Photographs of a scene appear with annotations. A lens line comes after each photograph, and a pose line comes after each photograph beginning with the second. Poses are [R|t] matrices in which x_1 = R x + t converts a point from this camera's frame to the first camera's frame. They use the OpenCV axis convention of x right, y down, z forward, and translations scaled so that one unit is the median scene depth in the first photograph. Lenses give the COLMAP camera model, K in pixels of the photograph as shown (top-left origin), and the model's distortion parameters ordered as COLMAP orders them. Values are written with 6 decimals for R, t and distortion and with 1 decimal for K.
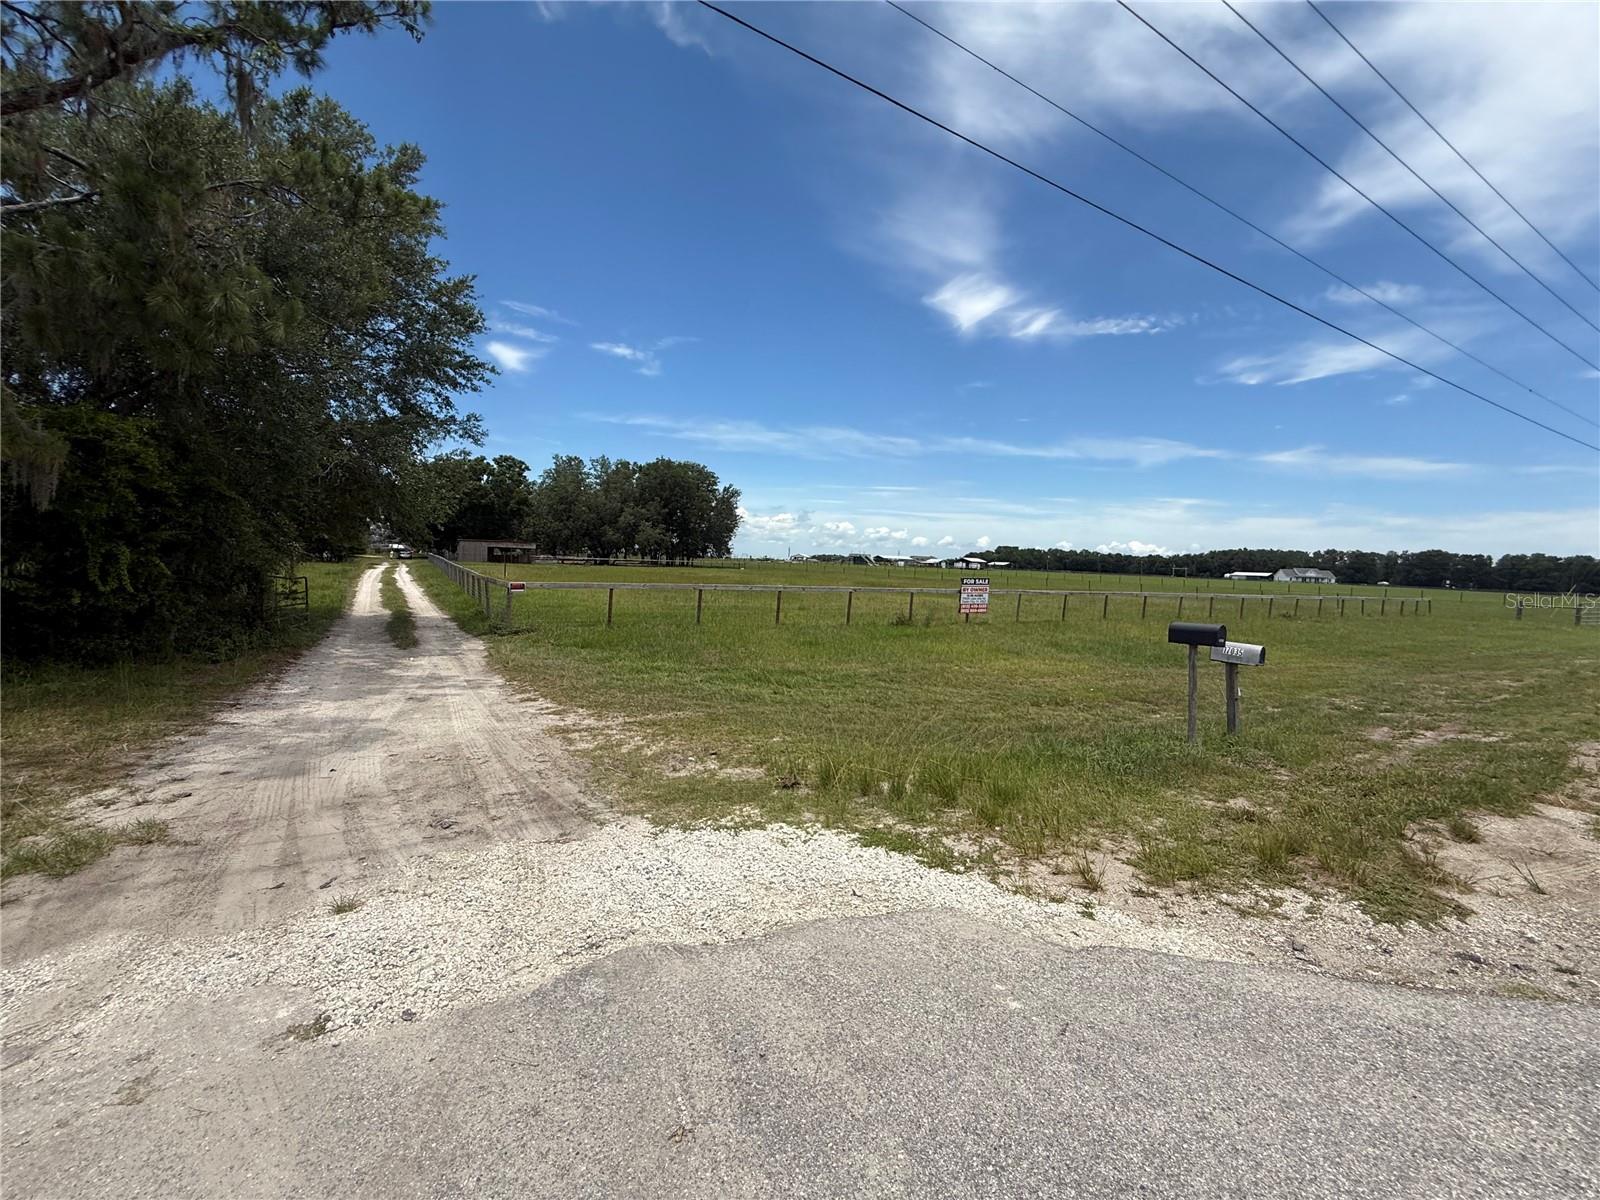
lens RADIAL K [[641.6, 0, 798.6], [0, 641.6, 597.9], [0, 0, 1]] dist [0.000787, -0.000181]
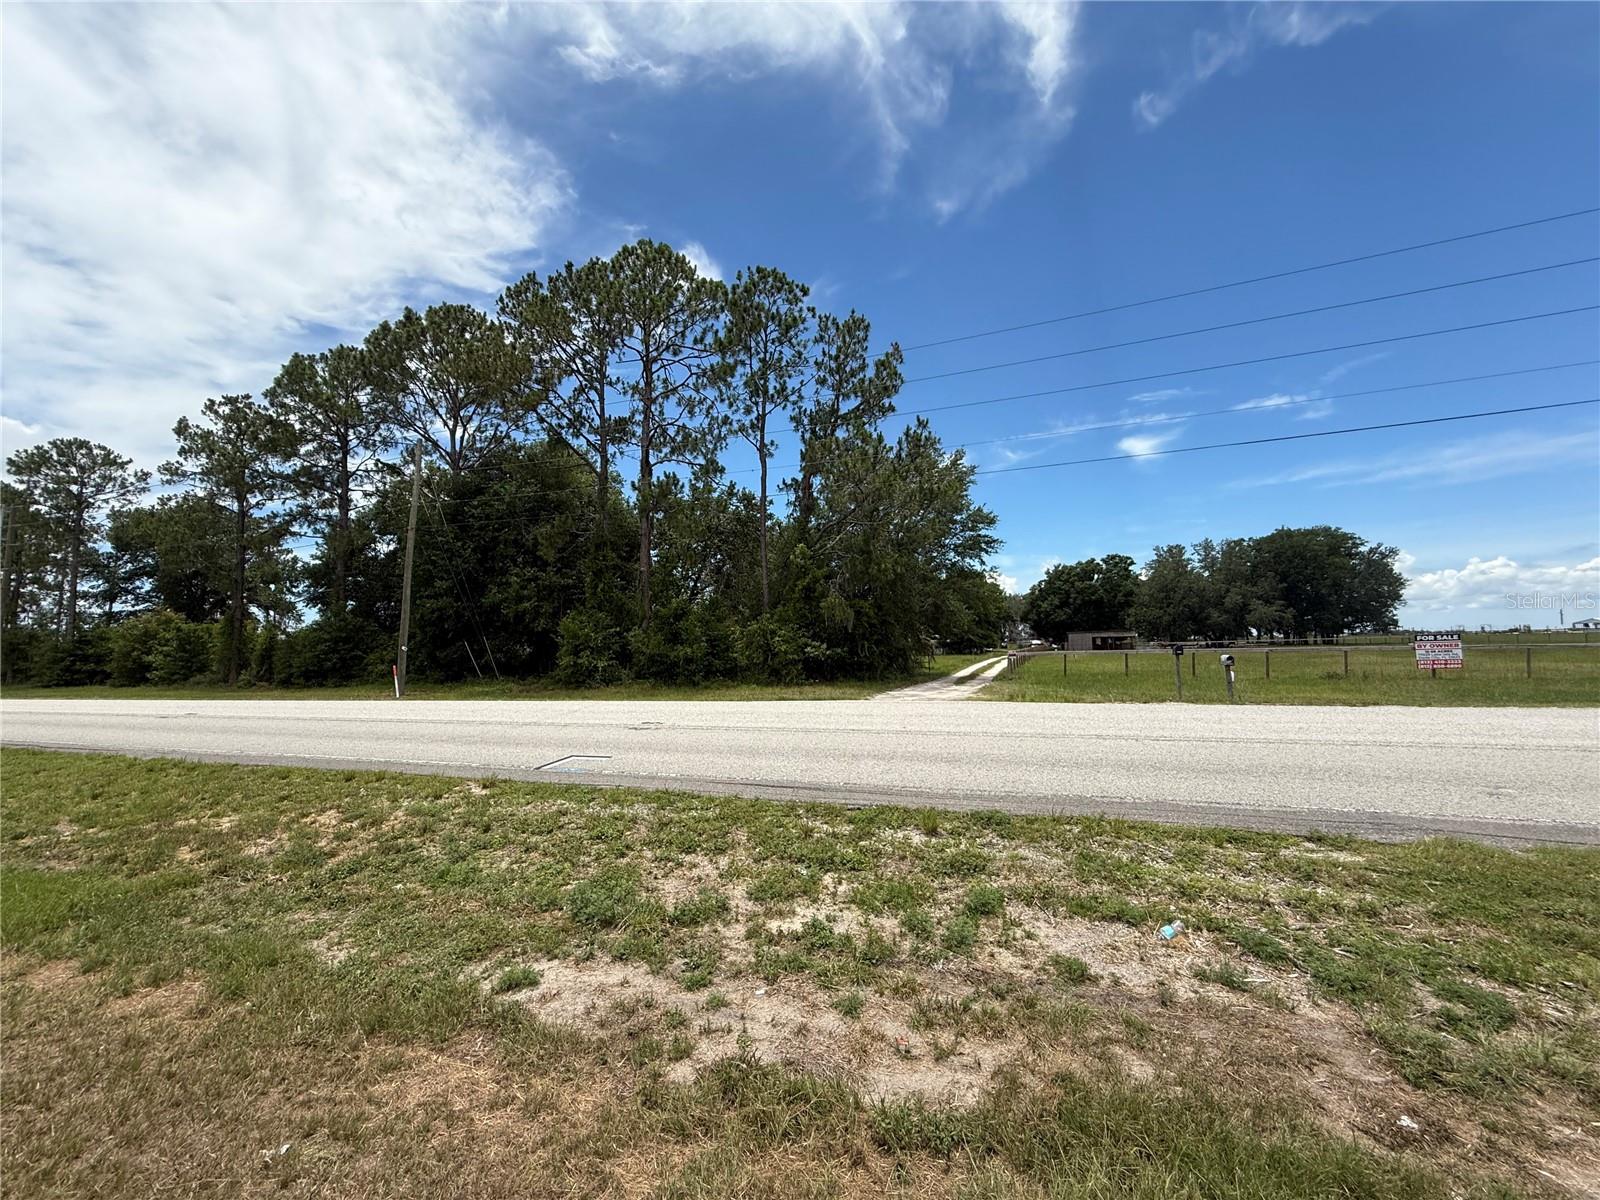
lens RADIAL K [[638.9, 0, 799.5], [0, 638.9, 608.7], [0, 0, 1]] dist [0.001188, 0.000104]
pose [[0.595731, -0.099248, -0.797029, 1.280025], [-0.001781, 0.992170, -0.124878, 0.152140], [0.803182, 0.075813, 0.590890, -1.136007]]
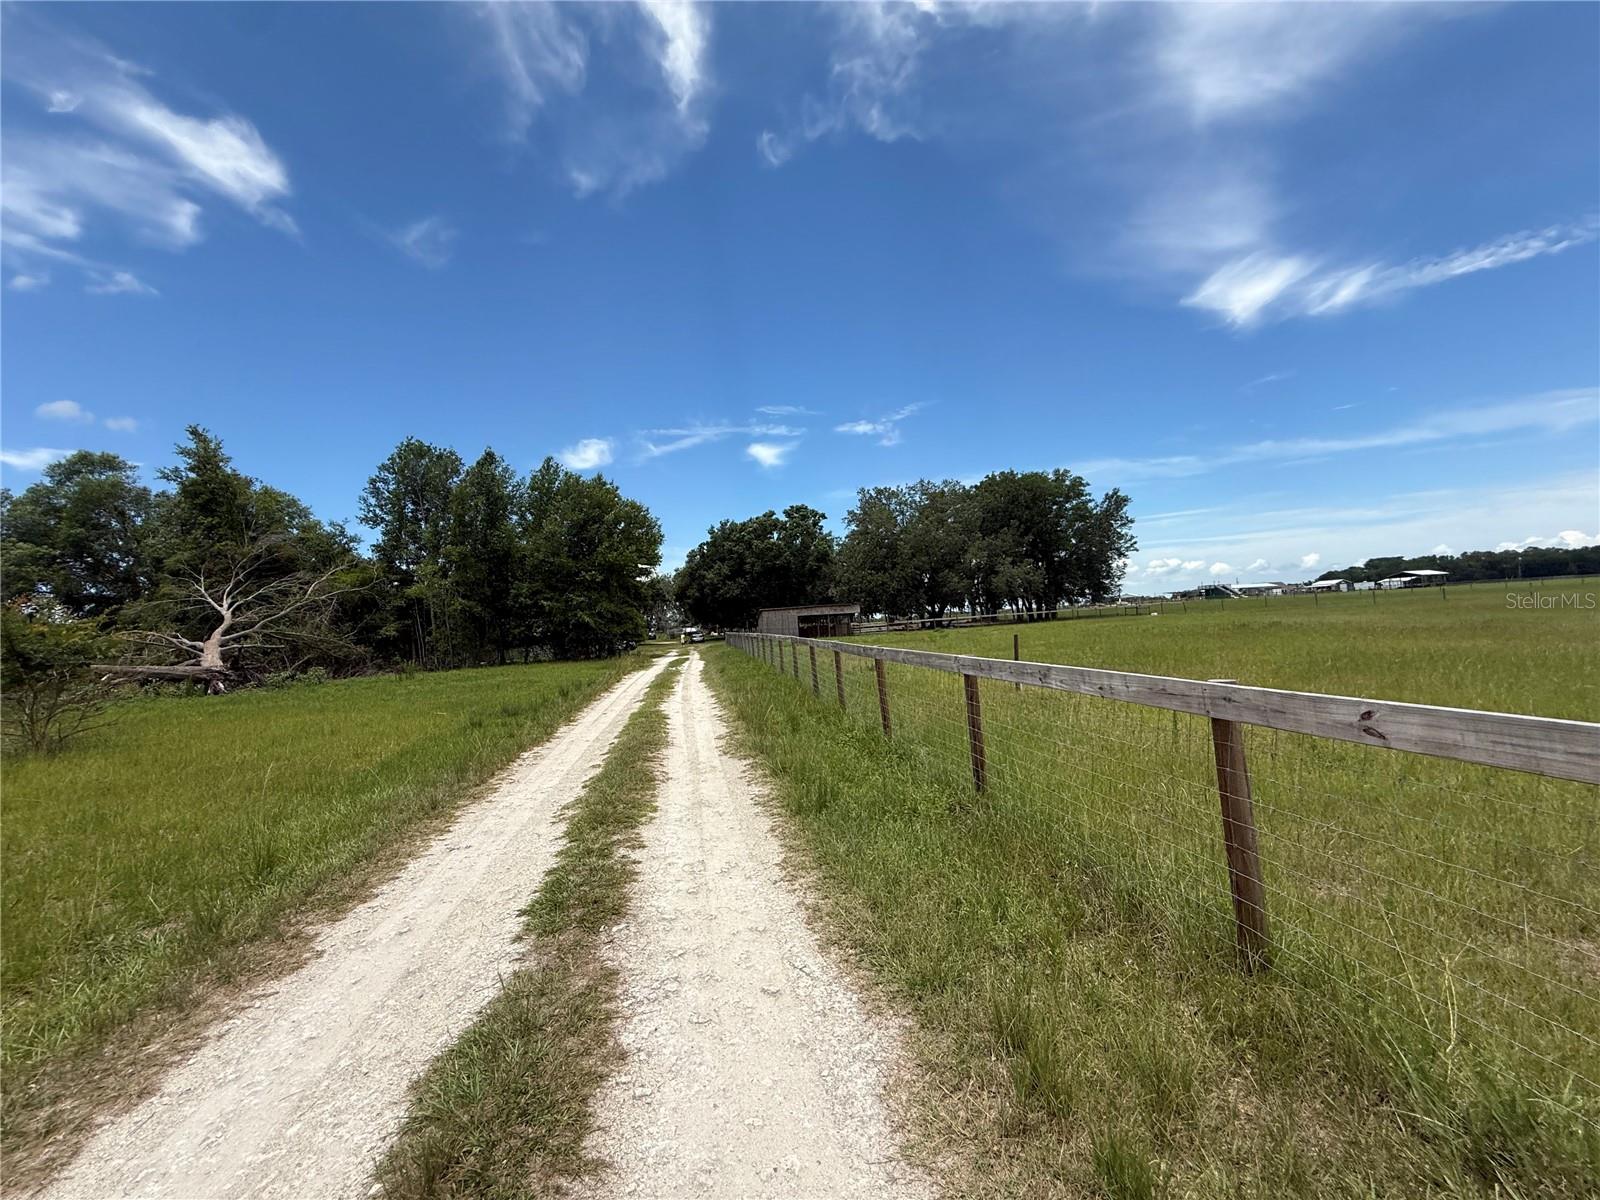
lens RADIAL K [[641.6, 0, 798.6], [0, 641.6, 597.9], [0, 0, 1]] dist [0.000787, -0.000181]
pose [[0.919627, -0.109903, -0.377105, -2.183218], [0.073800, 0.991306, -0.108933, -0.229361], [0.385799, 0.072347, 0.919742, 3.561723]]
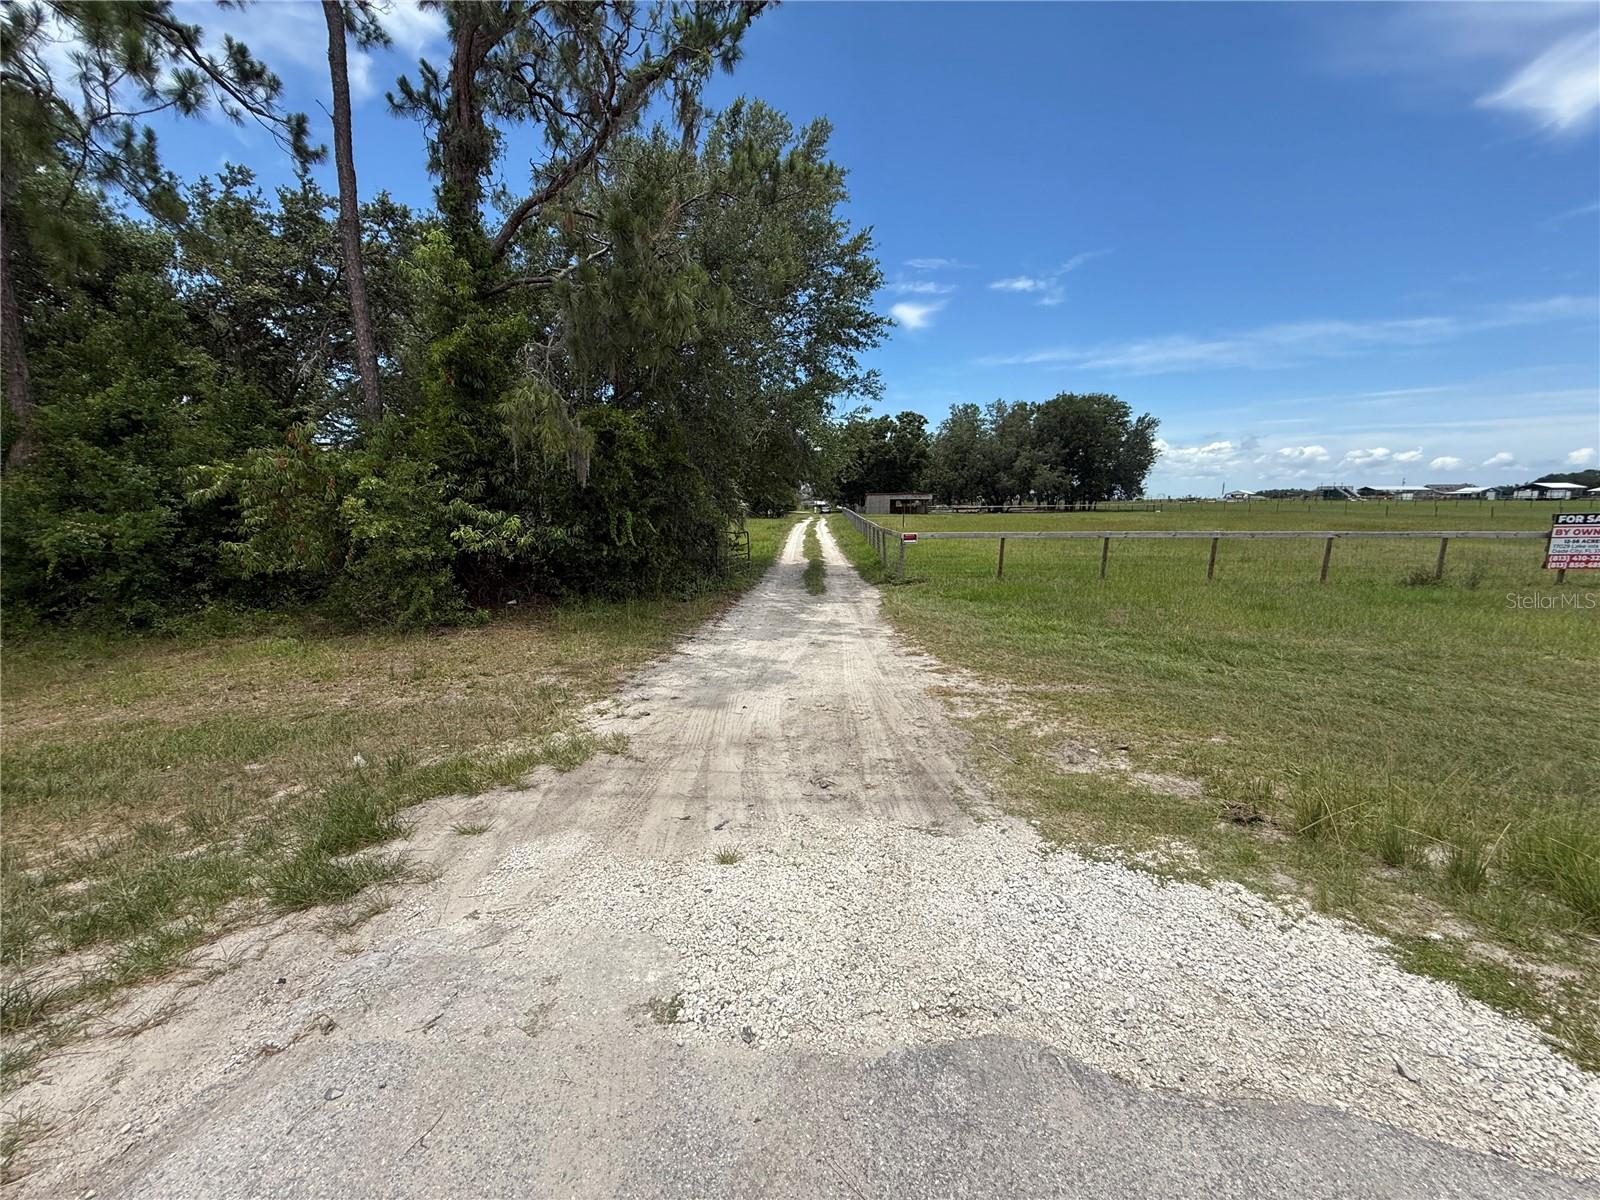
lens RADIAL K [[641.6, 0, 798.6], [0, 641.6, 597.9], [0, 0, 1]] dist [0.000787, -0.000181]
pose [[0.828528, 0.039694, -0.558540, -0.022523], [0.005525, 0.996856, 0.079041, -0.005576], [0.559921, -0.068574, 0.825703, 0.098622]]
